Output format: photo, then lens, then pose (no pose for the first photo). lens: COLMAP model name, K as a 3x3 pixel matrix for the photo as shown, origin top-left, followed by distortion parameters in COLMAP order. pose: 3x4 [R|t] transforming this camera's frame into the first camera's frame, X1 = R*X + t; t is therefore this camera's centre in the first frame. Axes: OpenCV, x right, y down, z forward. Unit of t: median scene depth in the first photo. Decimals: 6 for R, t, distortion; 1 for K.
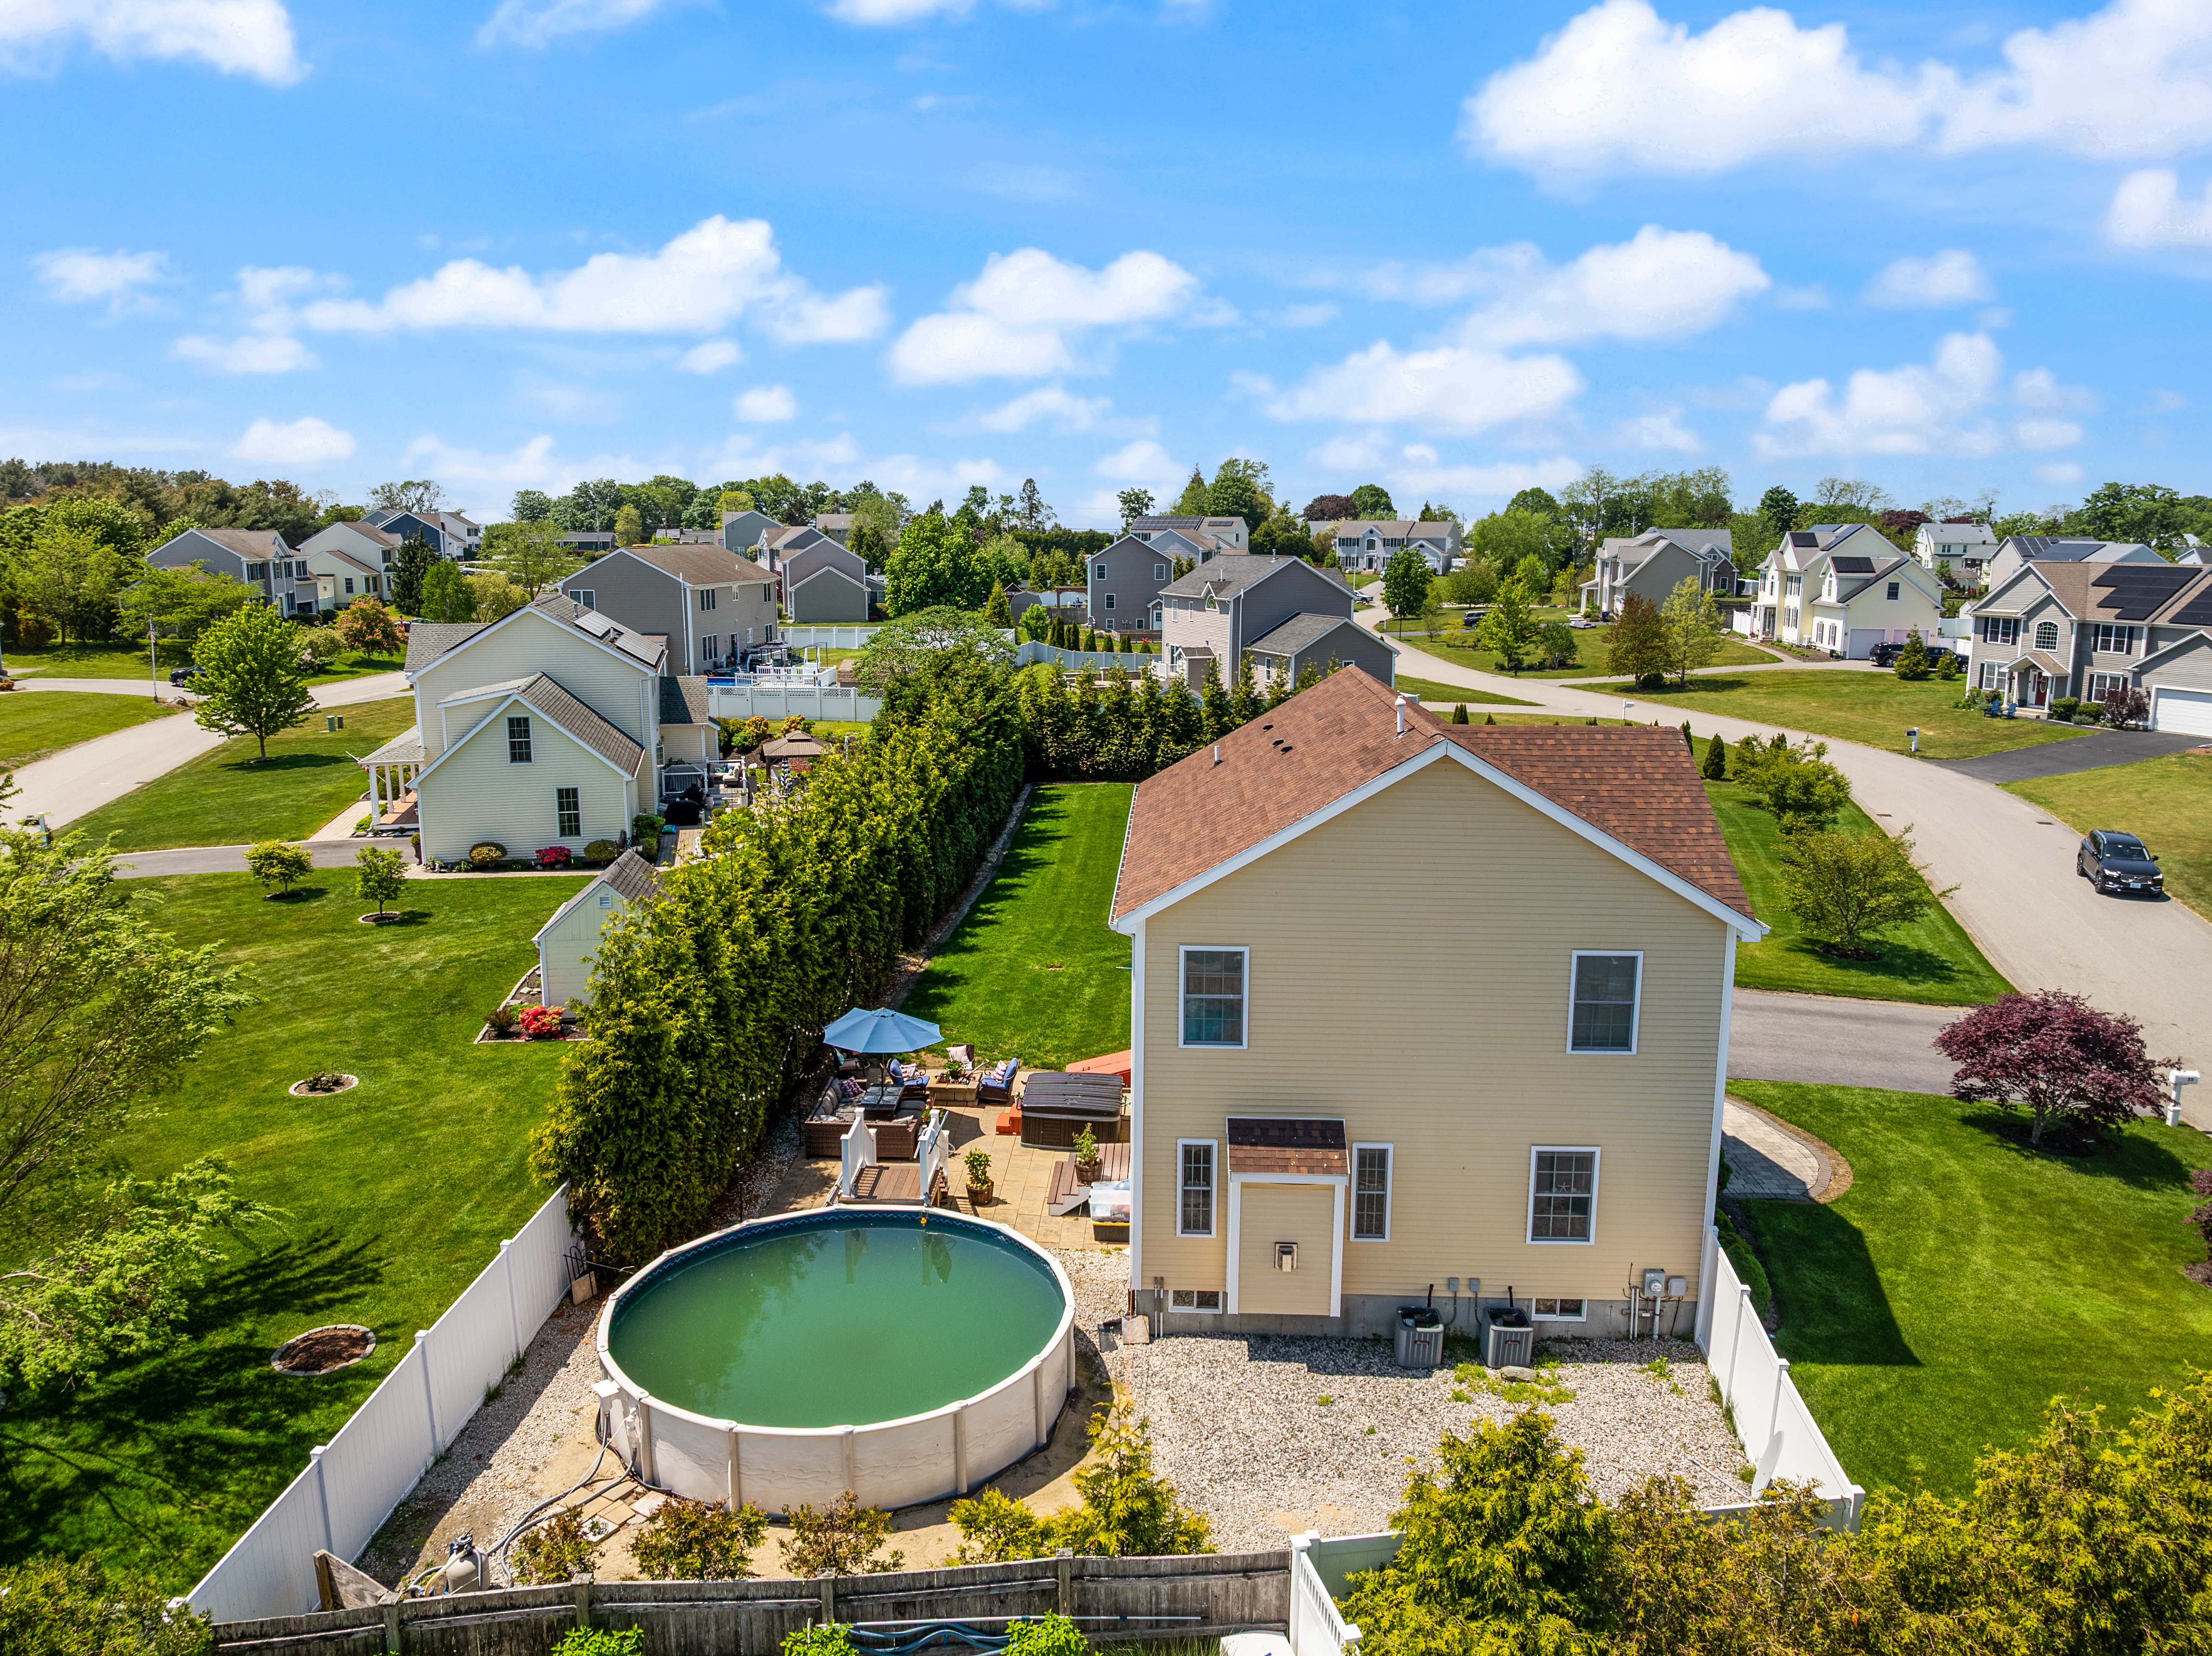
lens RADIAL K [[1448.3, 0, 1096.0], [0, 1448.3, 823.2], [0, 0, 1]] dist [-0.029963, -0.002598]
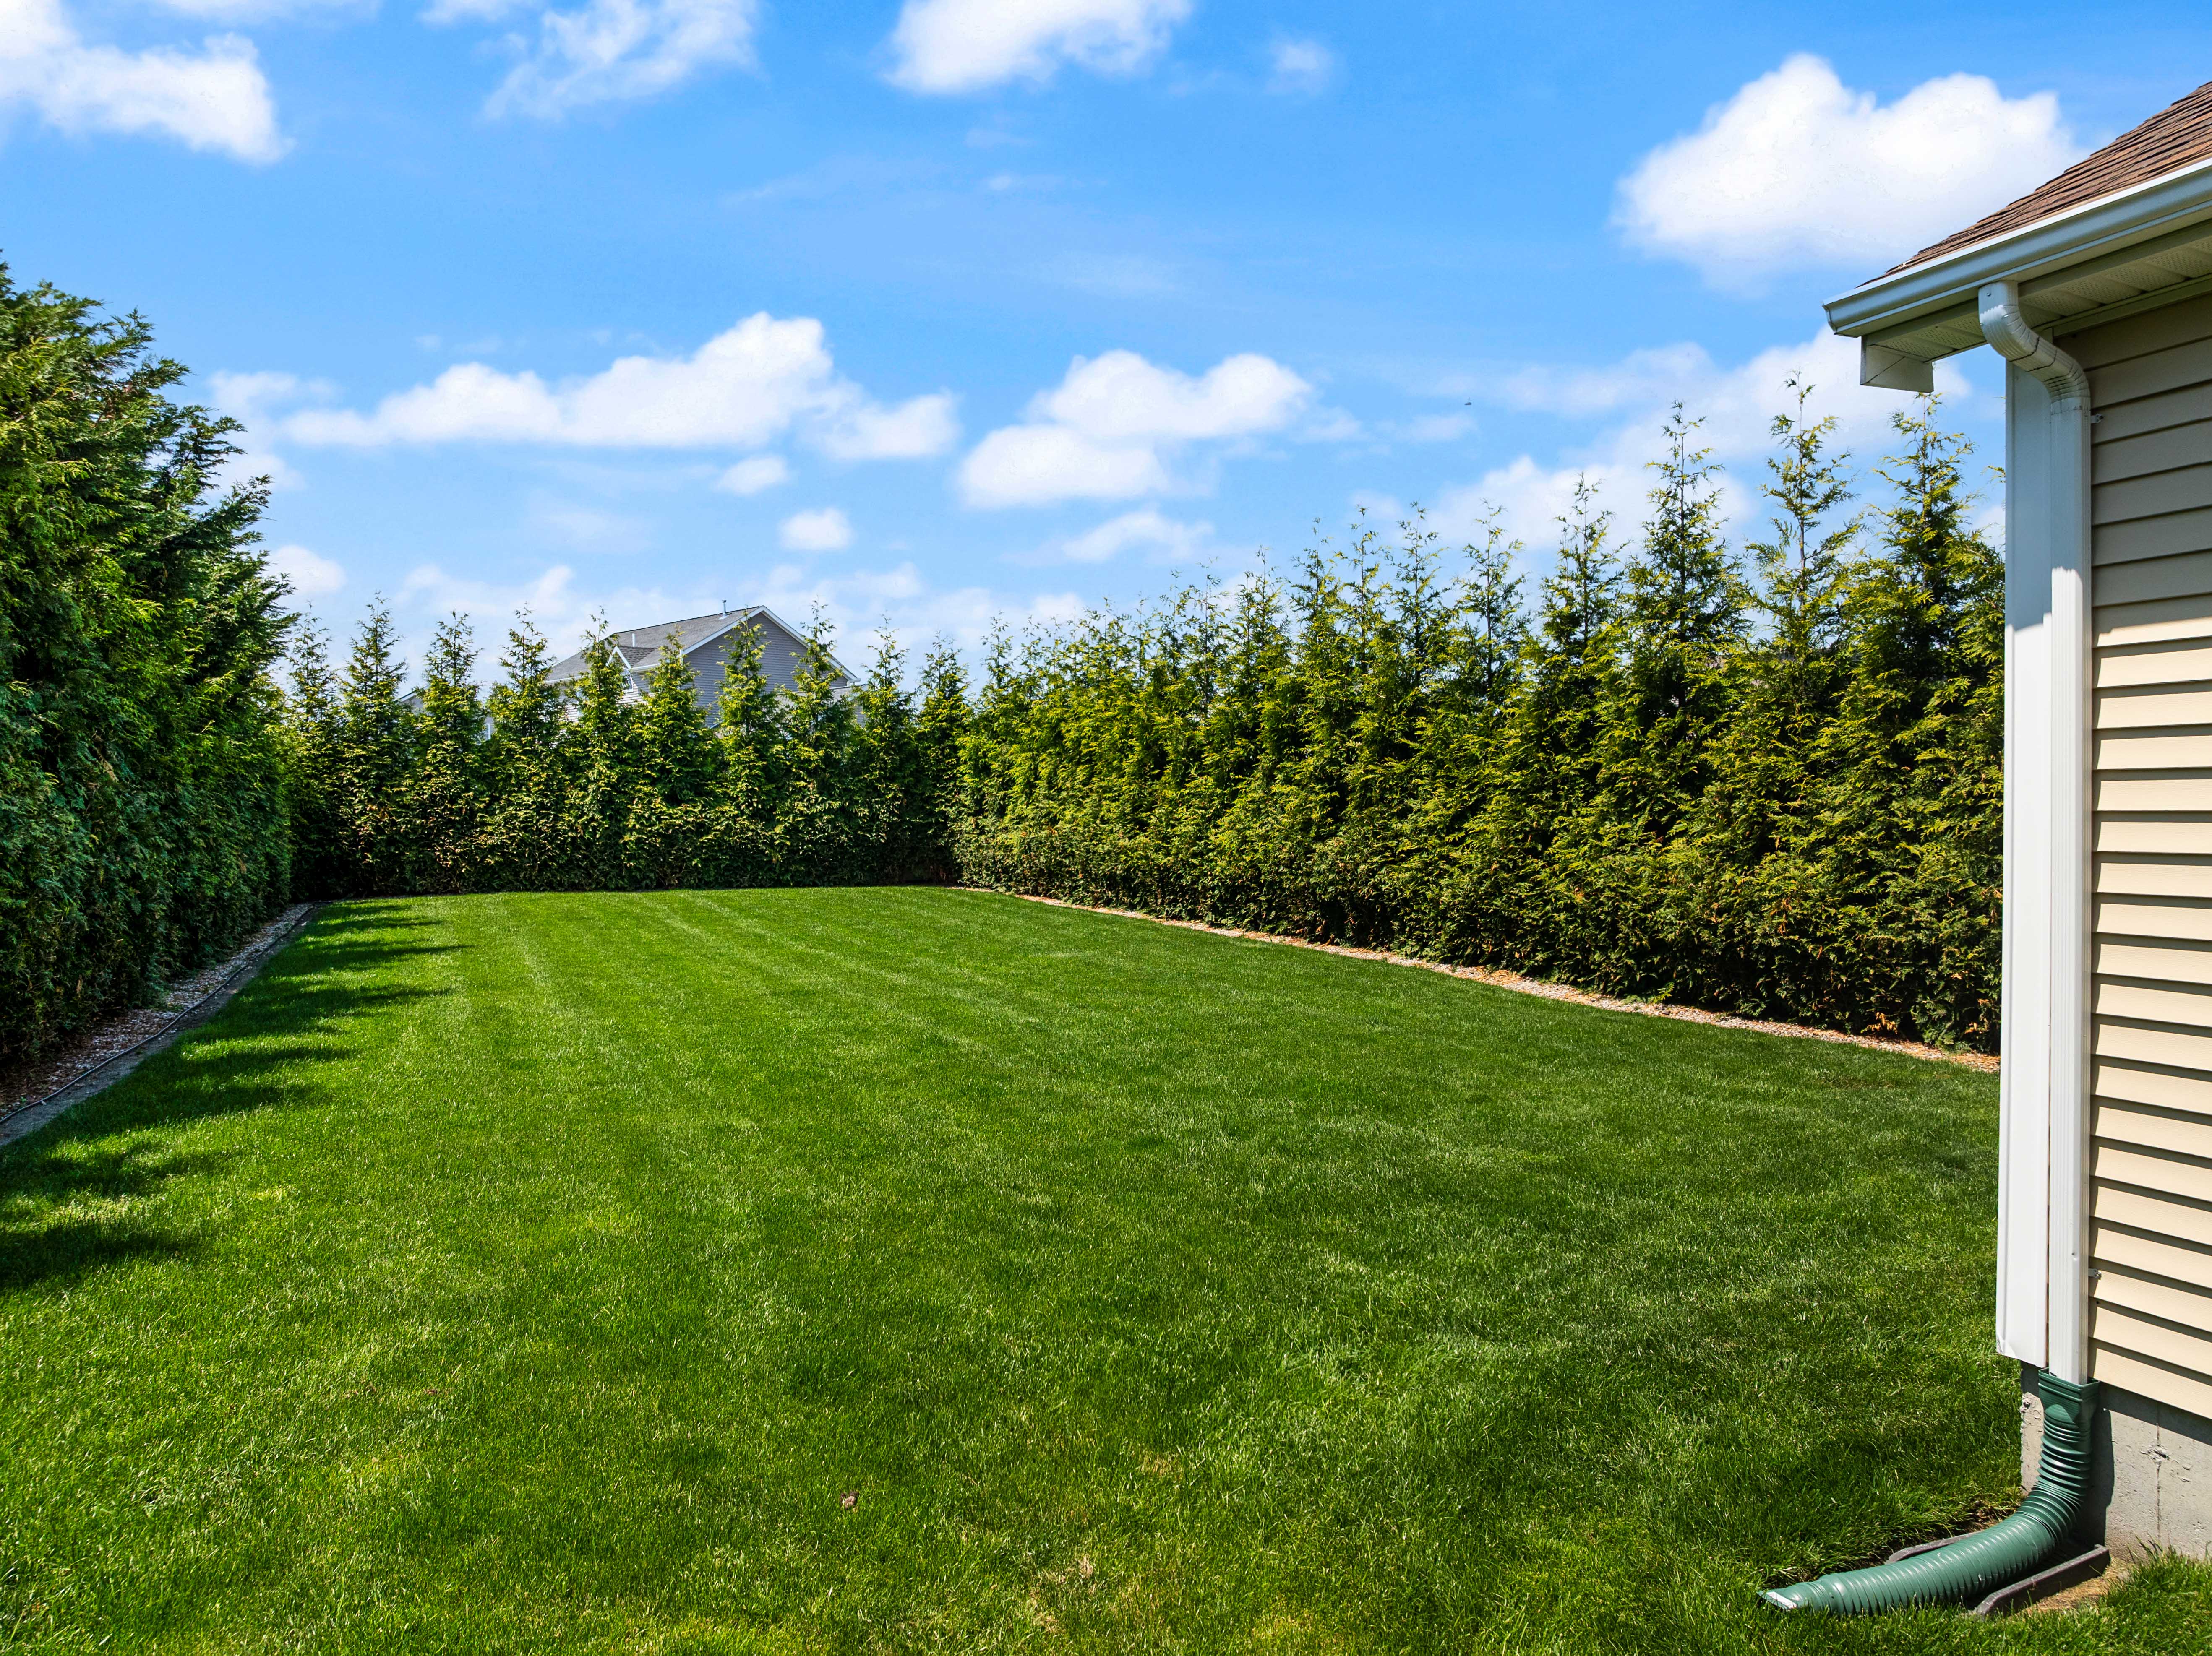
lens RADIAL K [[1448.3, 0, 1096.0], [0, 1448.3, 823.2], [0, 0, 1]] dist [-0.029963, -0.002598]
pose [[0.887834, 0.002552, 0.460156, -0.056368], [0.083573, 0.982460, -0.166695, 0.063432], [-0.452510, 0.186455, 0.872049, 0.897747]]
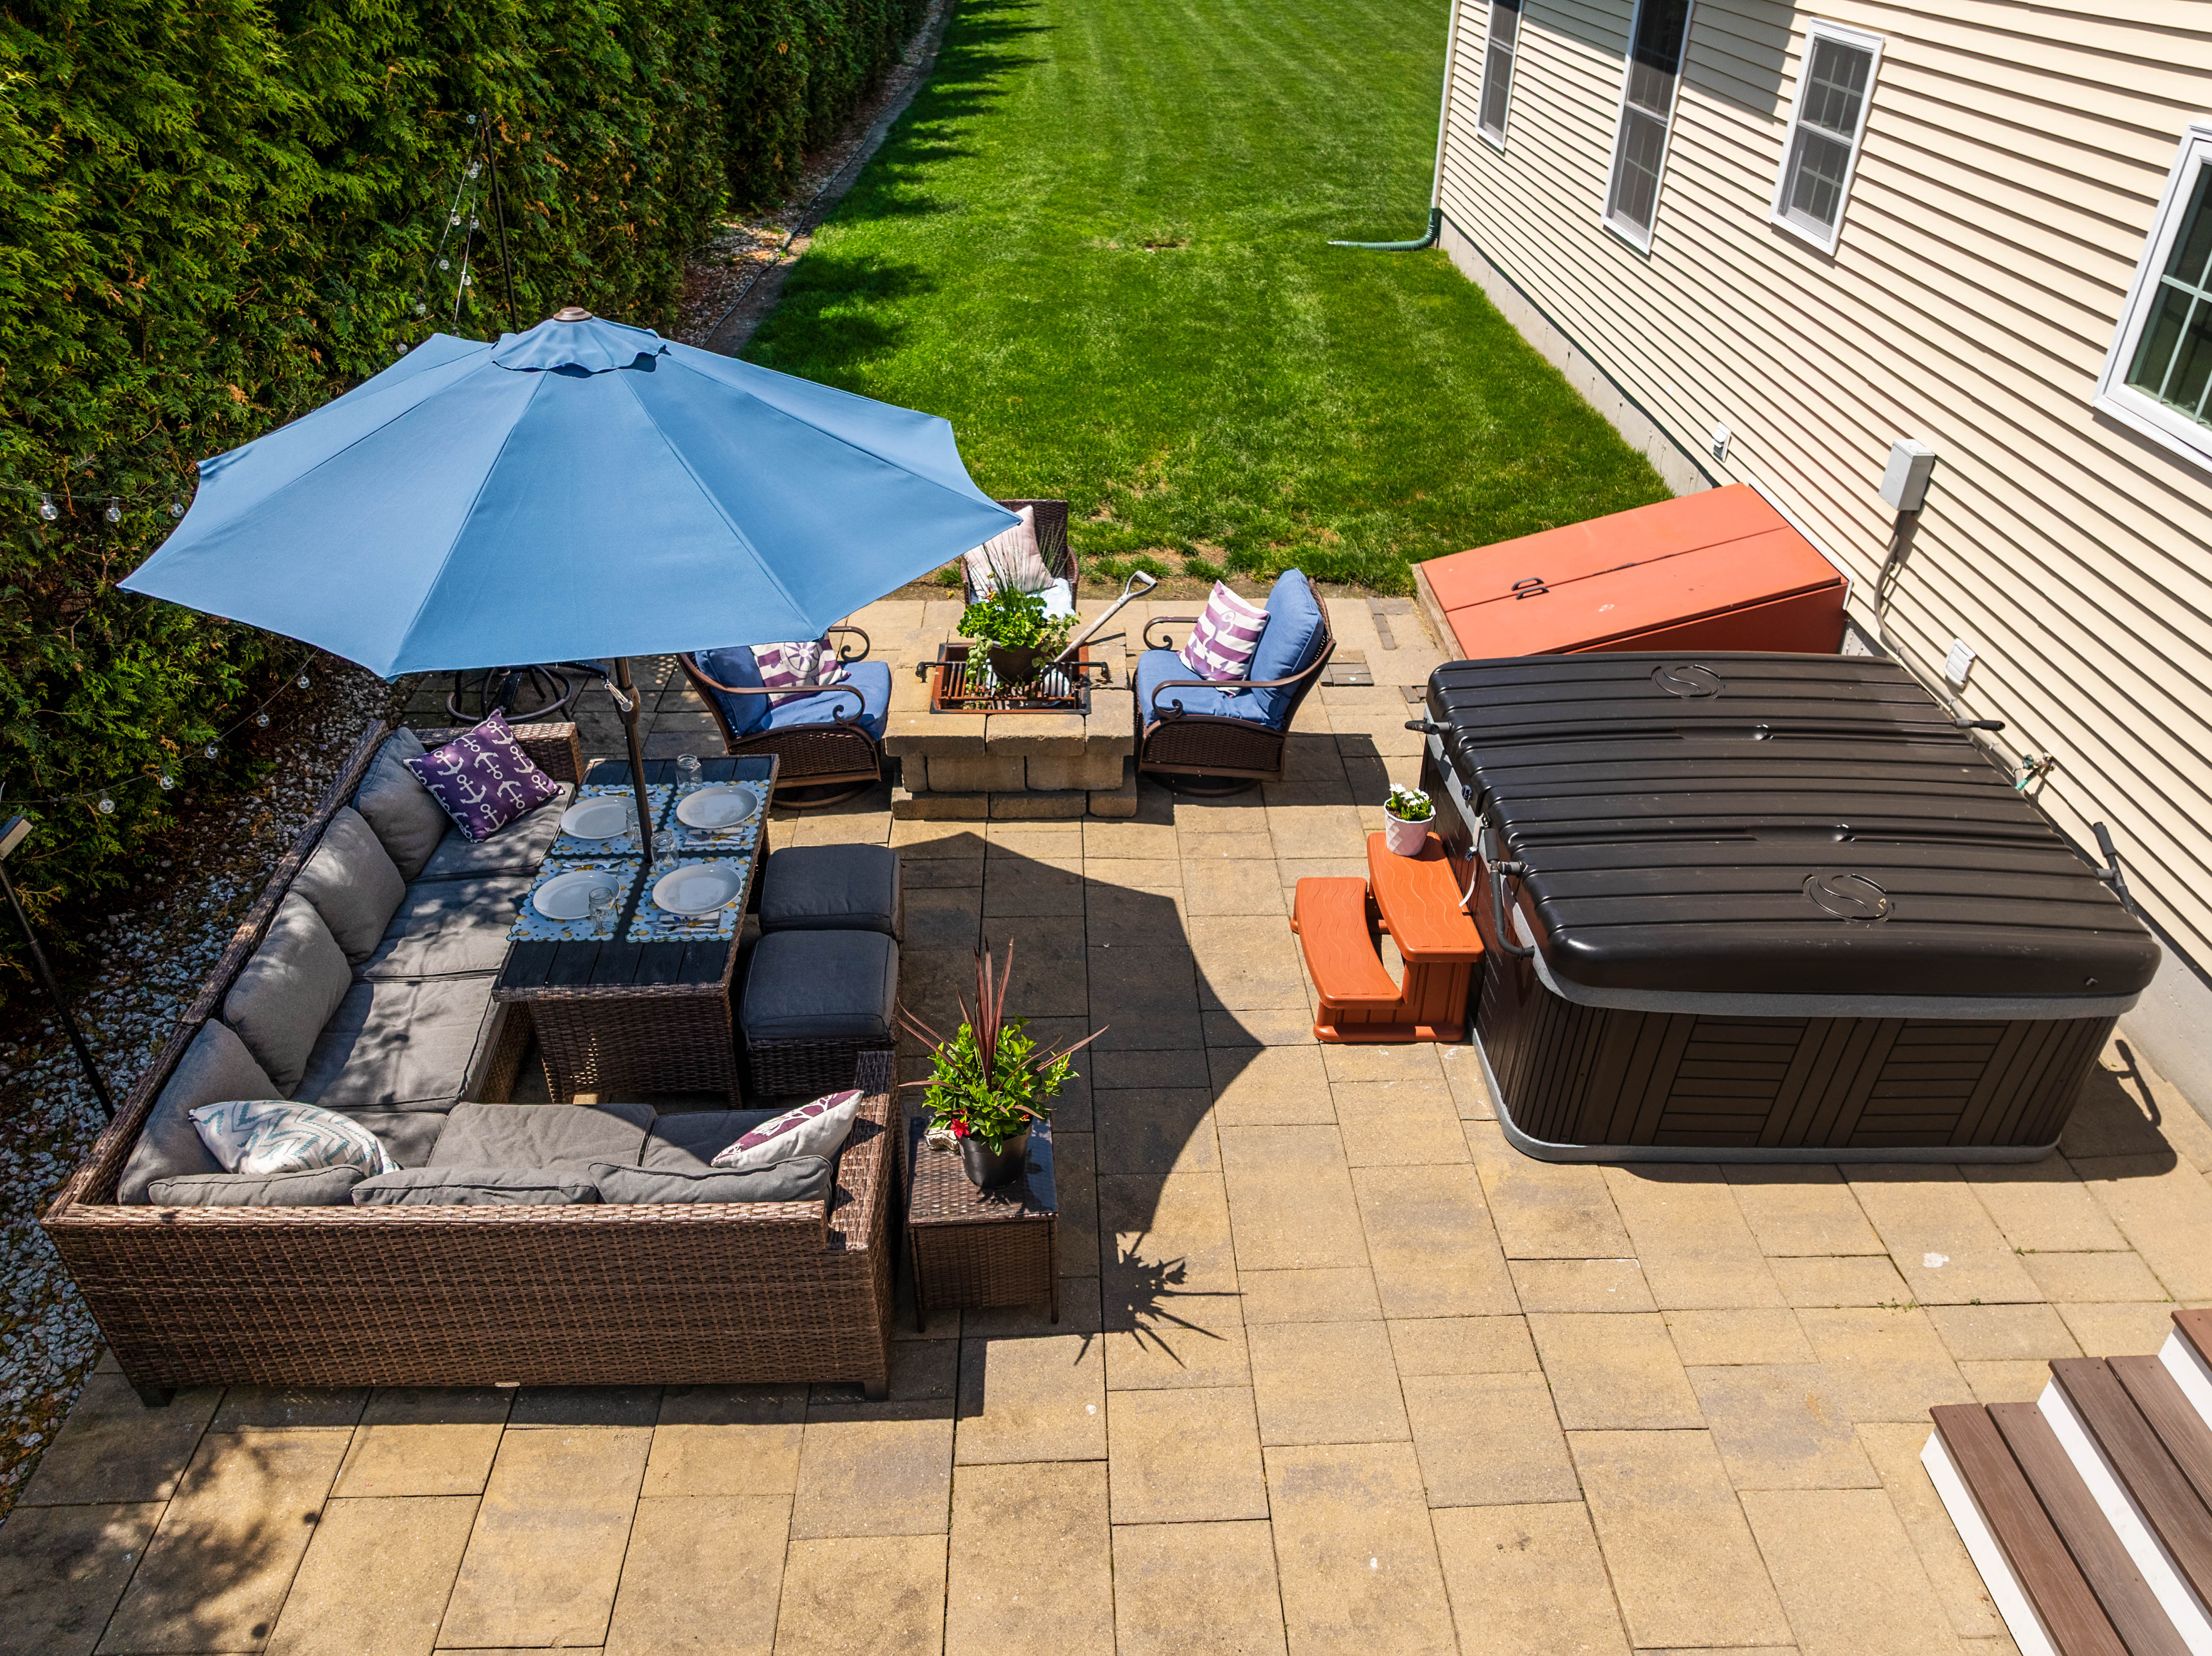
lens RADIAL K [[1448.3, 0, 1096.0], [0, 1448.3, 823.2], [0, 0, 1]] dist [-0.029963, -0.002598]
pose [[0.995958, -0.049774, 0.074766, -0.075835], [0.015227, 0.913928, 0.405591, 0.081845], [-0.088519, -0.402813, 0.910992, 0.590392]]
